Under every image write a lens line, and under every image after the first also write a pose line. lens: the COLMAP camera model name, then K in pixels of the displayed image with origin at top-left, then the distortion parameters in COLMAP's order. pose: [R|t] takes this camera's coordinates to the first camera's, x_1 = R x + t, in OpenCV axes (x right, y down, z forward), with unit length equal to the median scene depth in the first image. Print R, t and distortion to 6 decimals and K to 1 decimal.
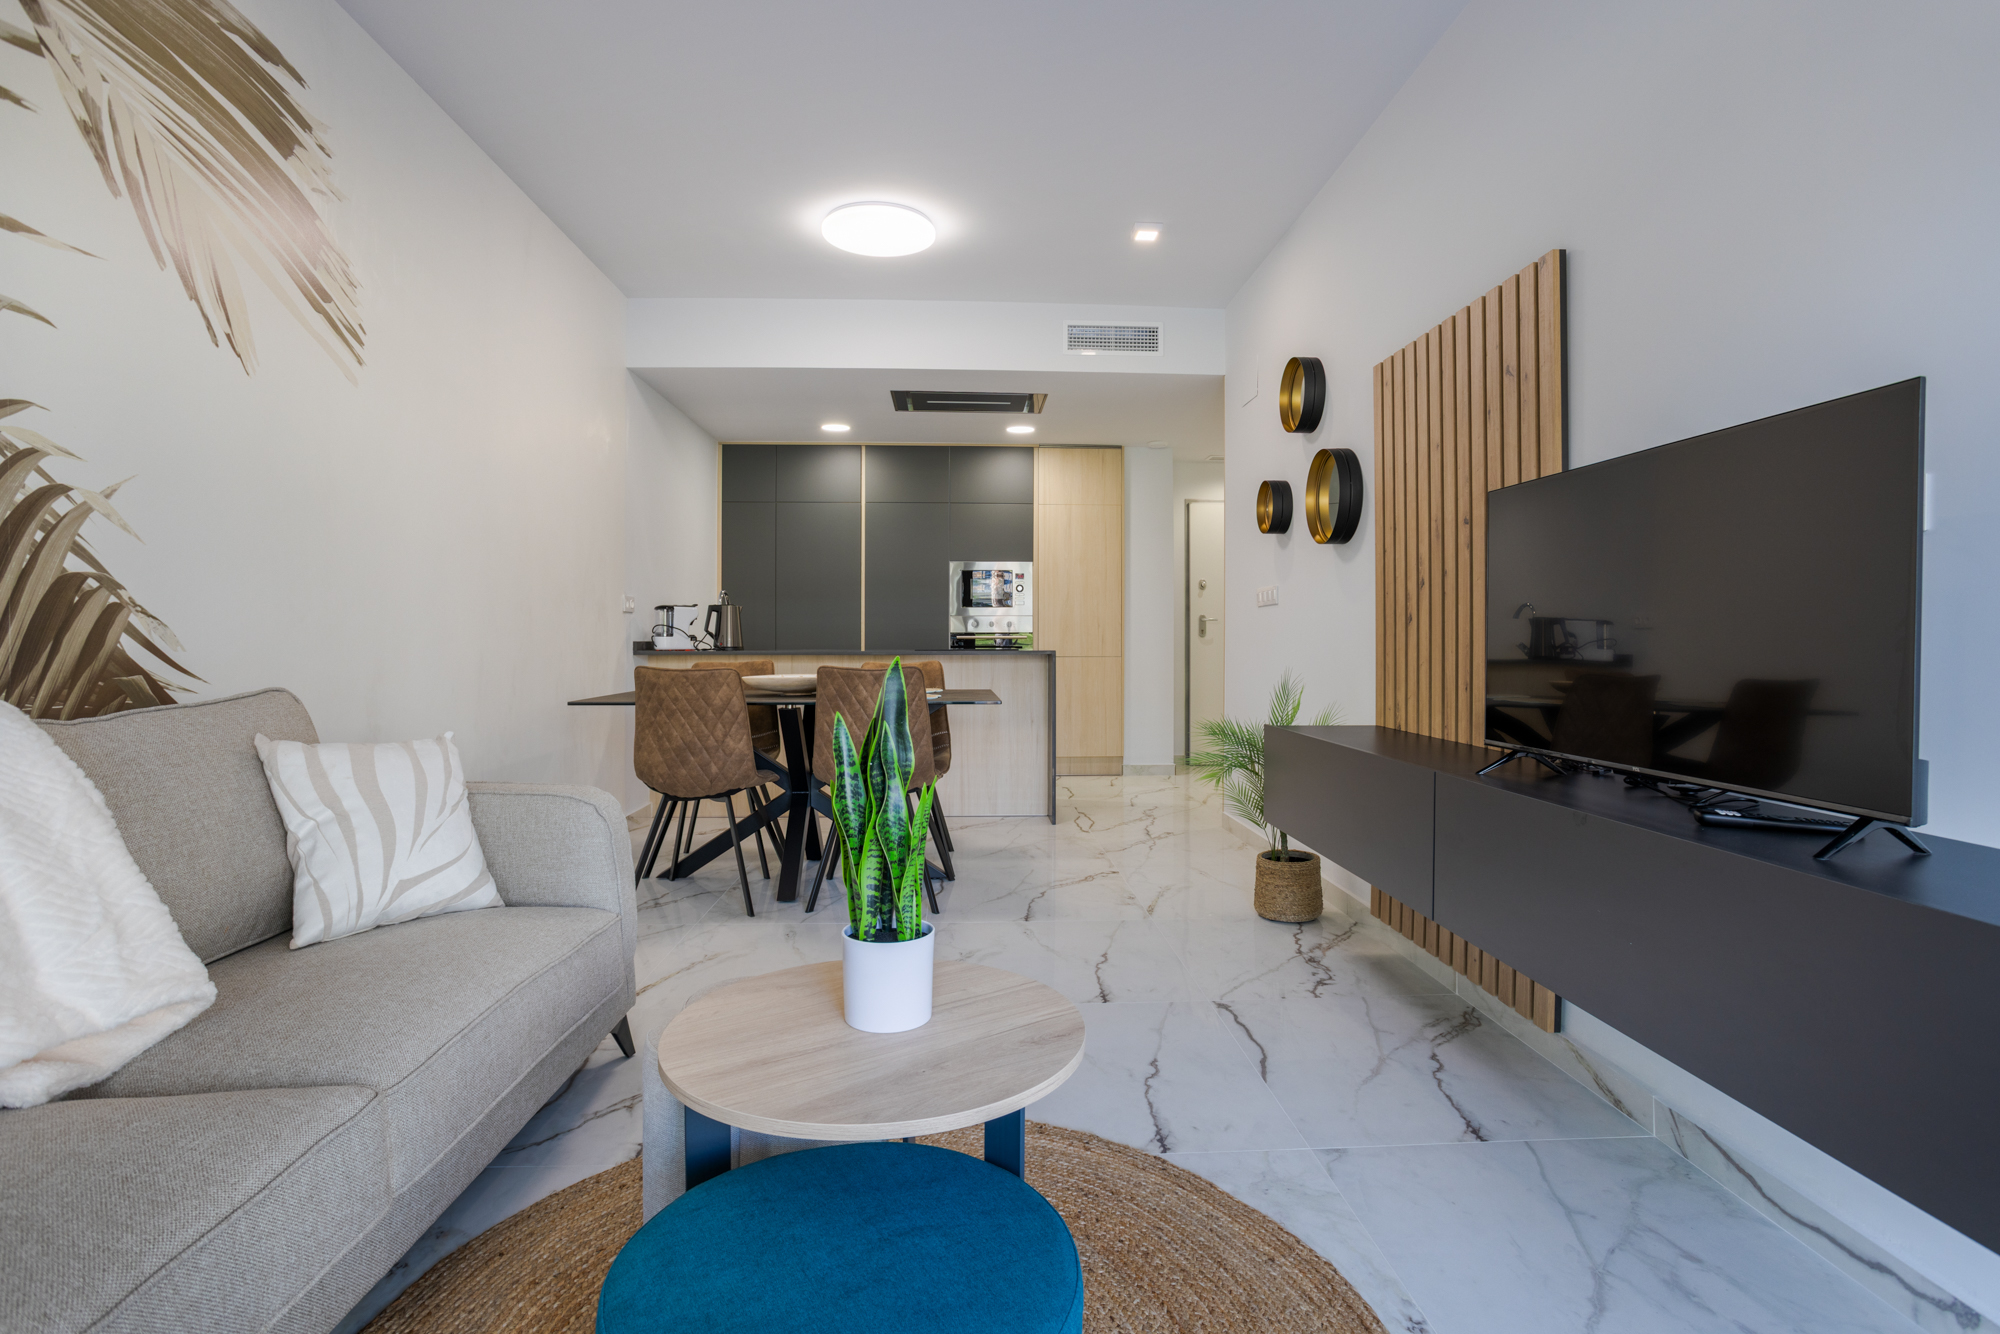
lens RADIAL K [[1000.4, 0, 1008.9], [0, 1000.4, 648.7], [0, 0, 1]] dist [-0.046805, 0.028722]
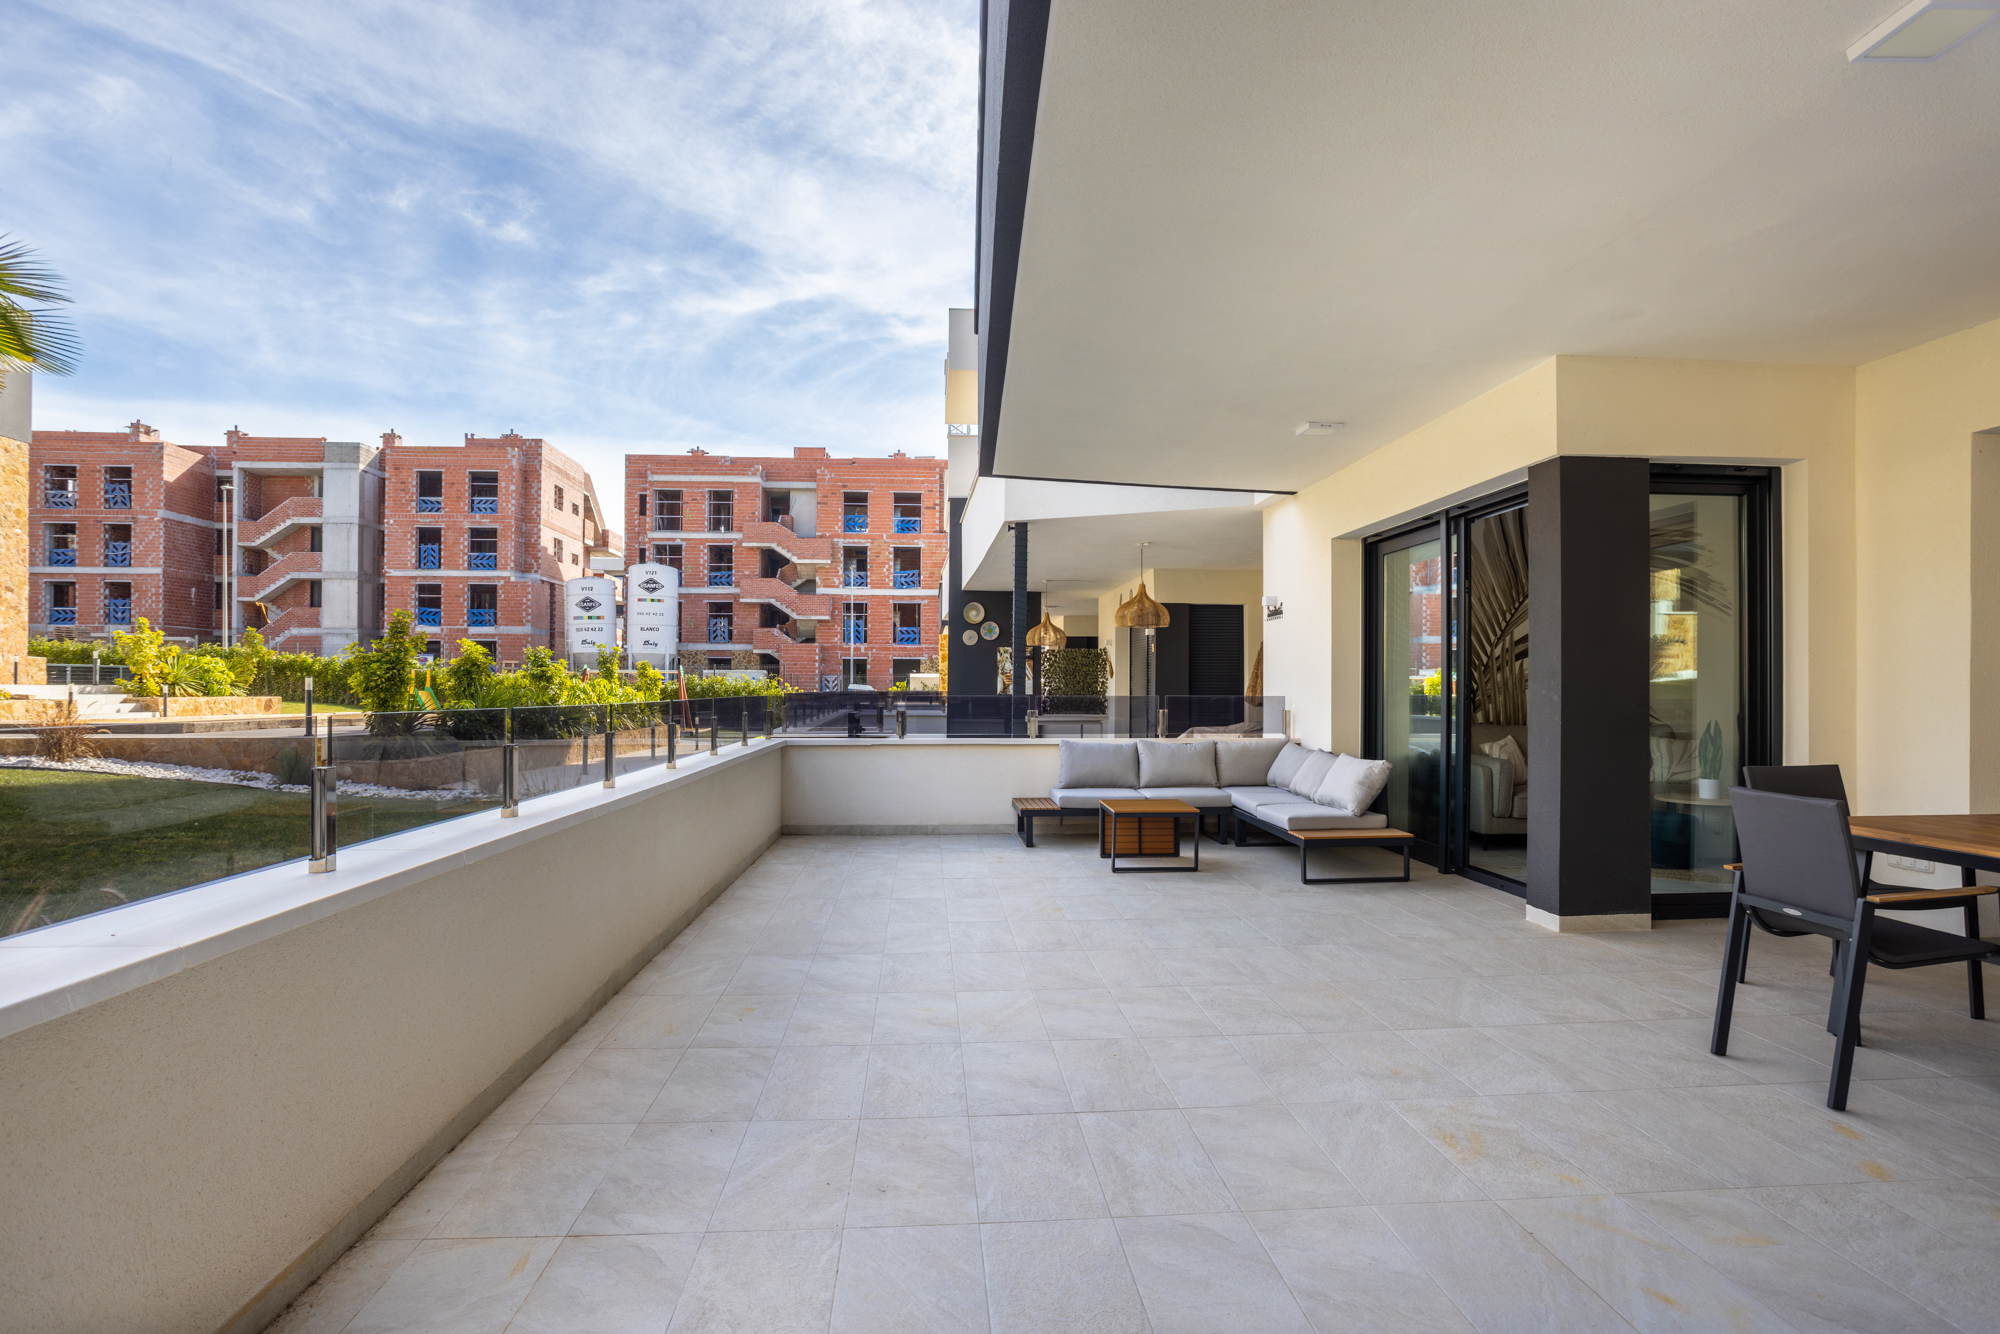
lens RADIAL K [[1068.4, 0, 1008.7], [0, 1068.4, 684.3], [0, 0, 1]] dist [-0.054190, 0.035353]
pose [[0.032016, -0.000740, -0.999487, 2.413548], [-0.013190, 0.999912, -0.001163, -0.059459], [0.999400, 0.013220, 0.032003, -1.250854]]
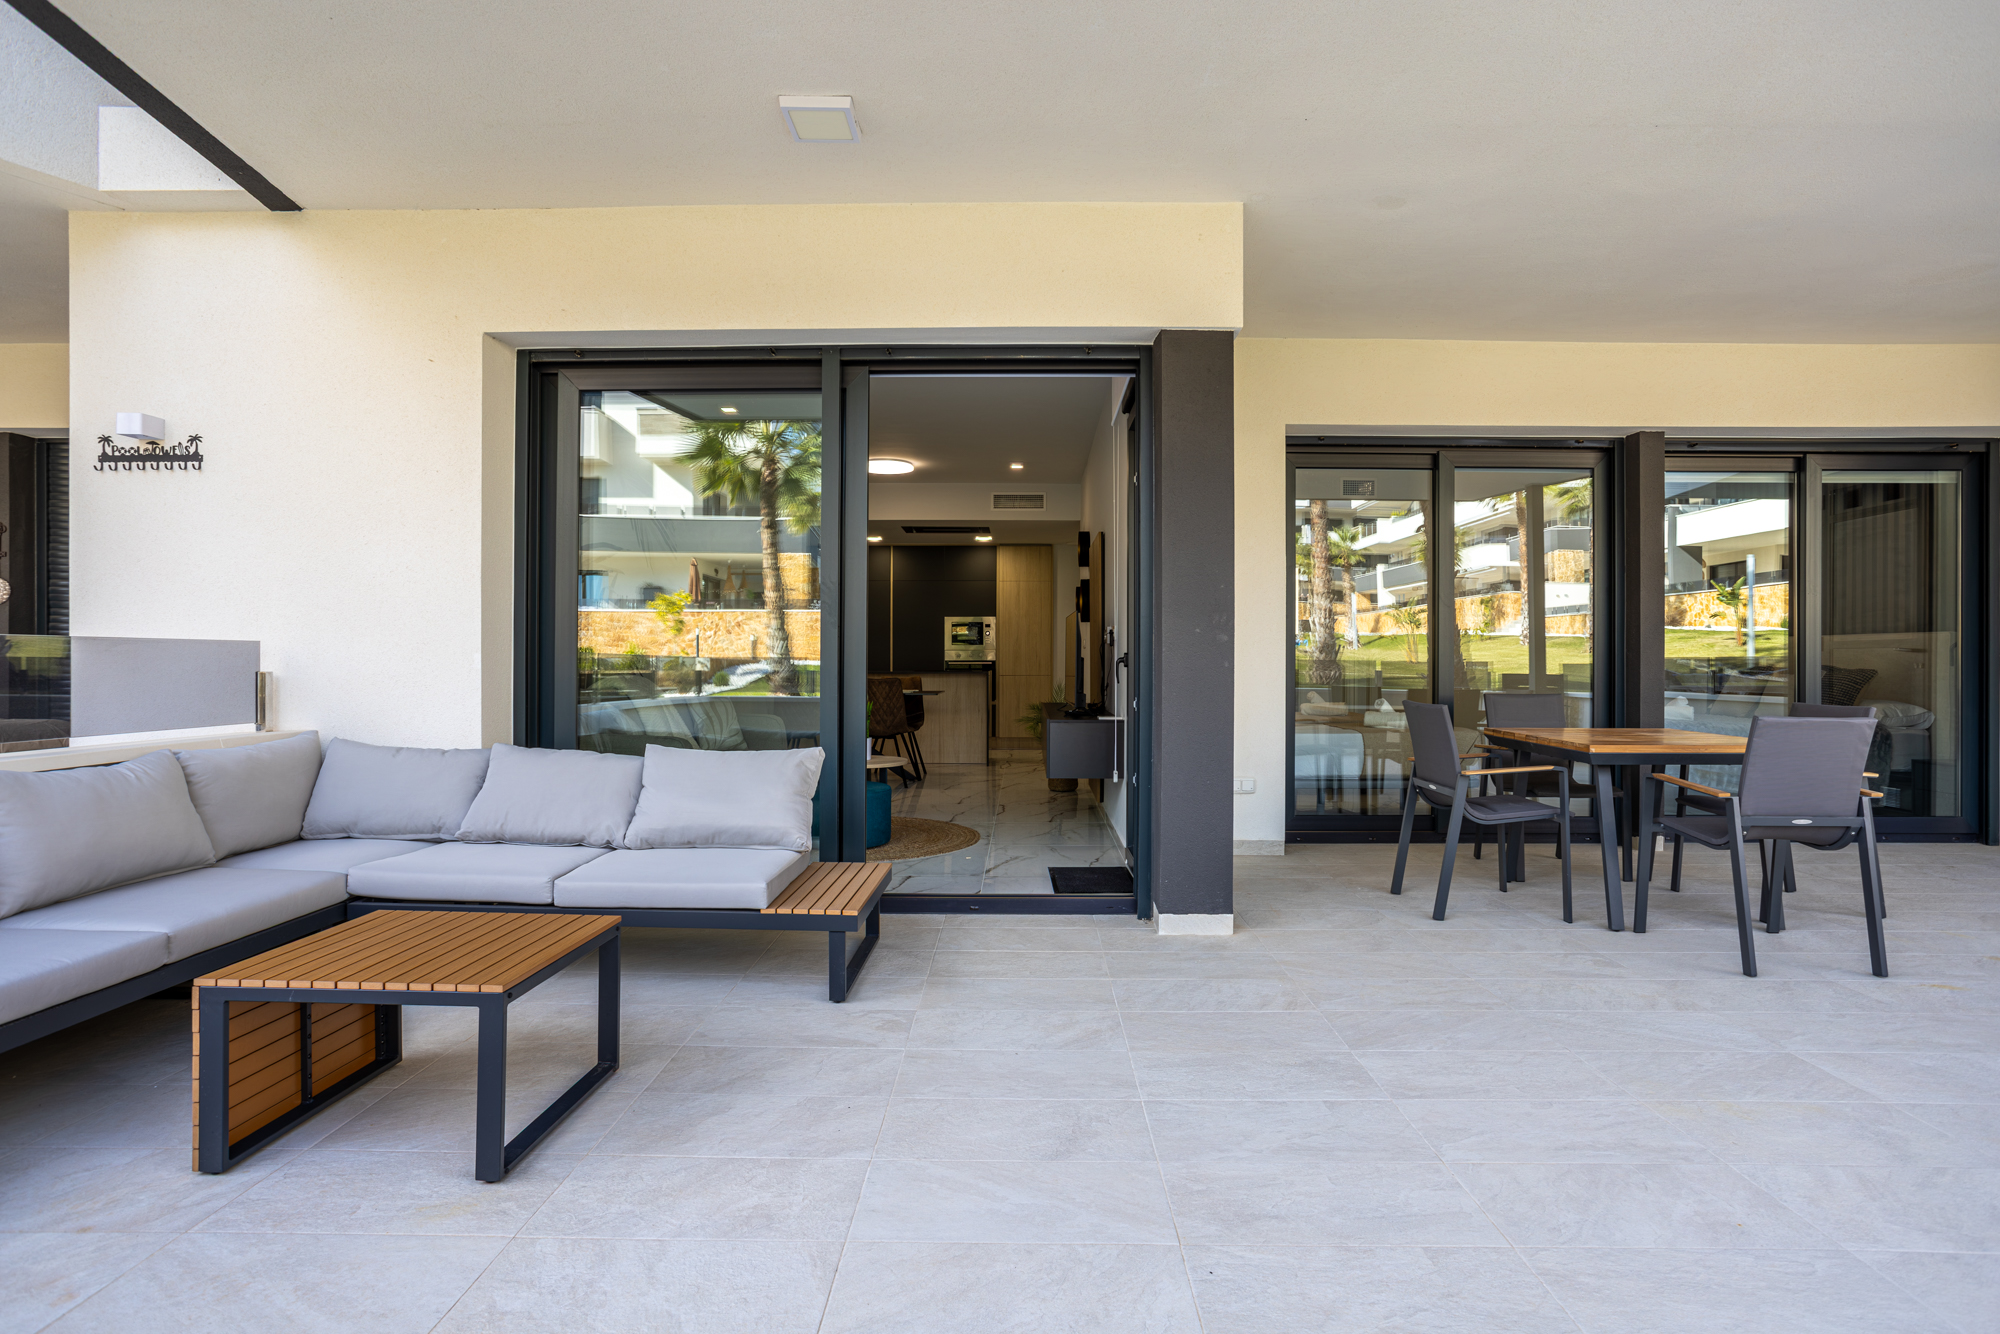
lens RADIAL K [[1001.5, 0, 1021.1], [0, 1001.5, 670.3], [0, 0, 1]] dist [-0.047172, 0.028828]
pose [[0.998702, 0.005353, -0.050643, 0.391873], [-0.005345, 0.999986, 0.000308, -0.004475], [0.050644, -0.000037, 0.998717, -1.610788]]
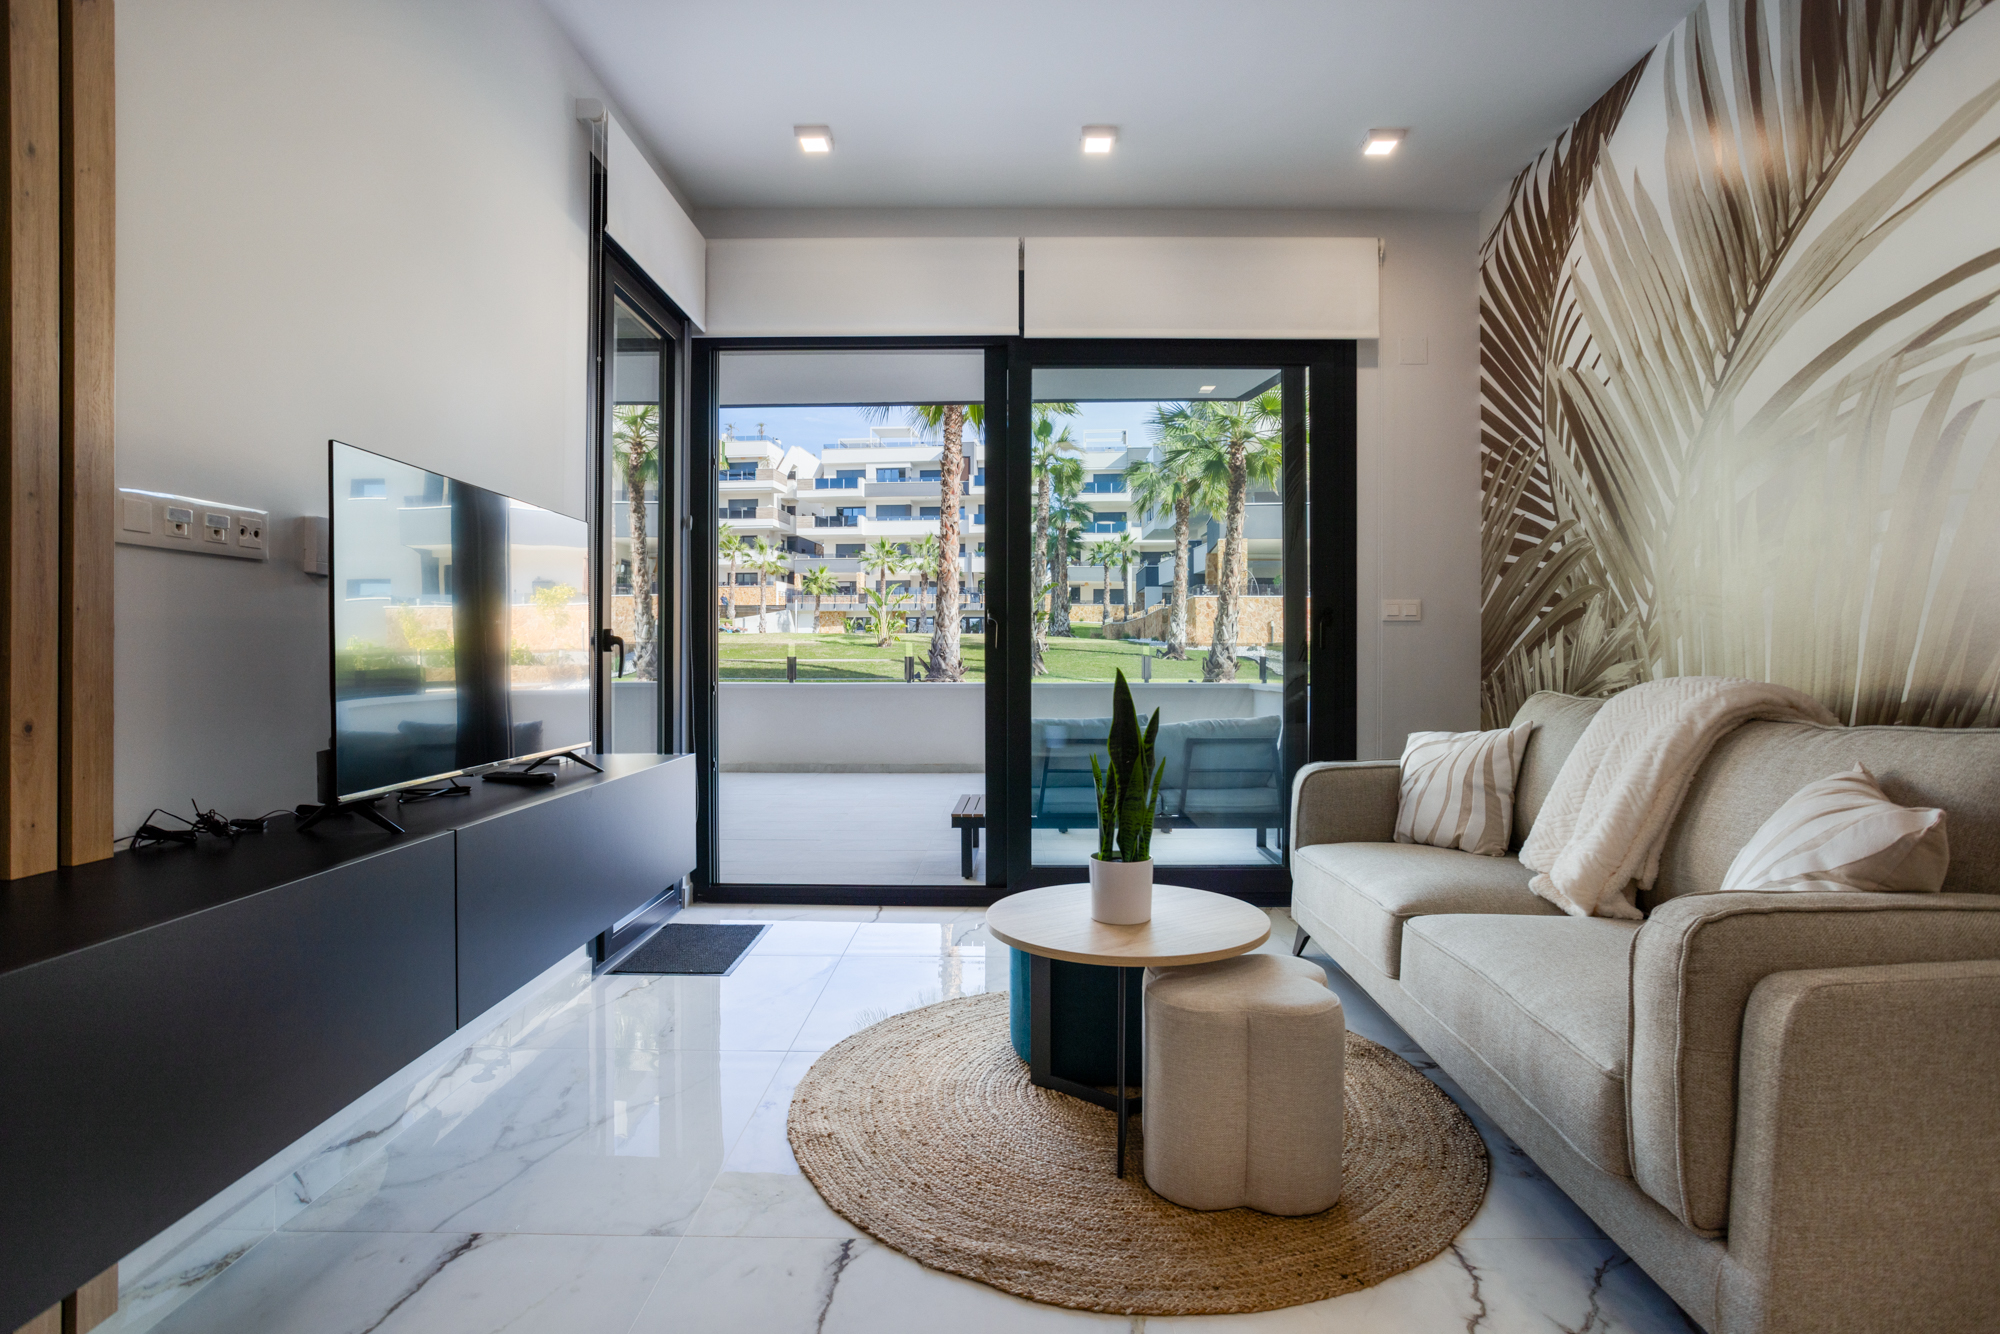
lens RADIAL K [[1000.4, 0, 1008.9], [0, 1000.4, 648.7], [0, 0, 1]] dist [-0.046805, 0.028722]
pose [[-0.998647, -0.004242, 0.051832, -0.017407], [-0.004212, 0.999991, 0.000701, -0.010403], [-0.051835, 0.000482, -0.998656, 1.275246]]
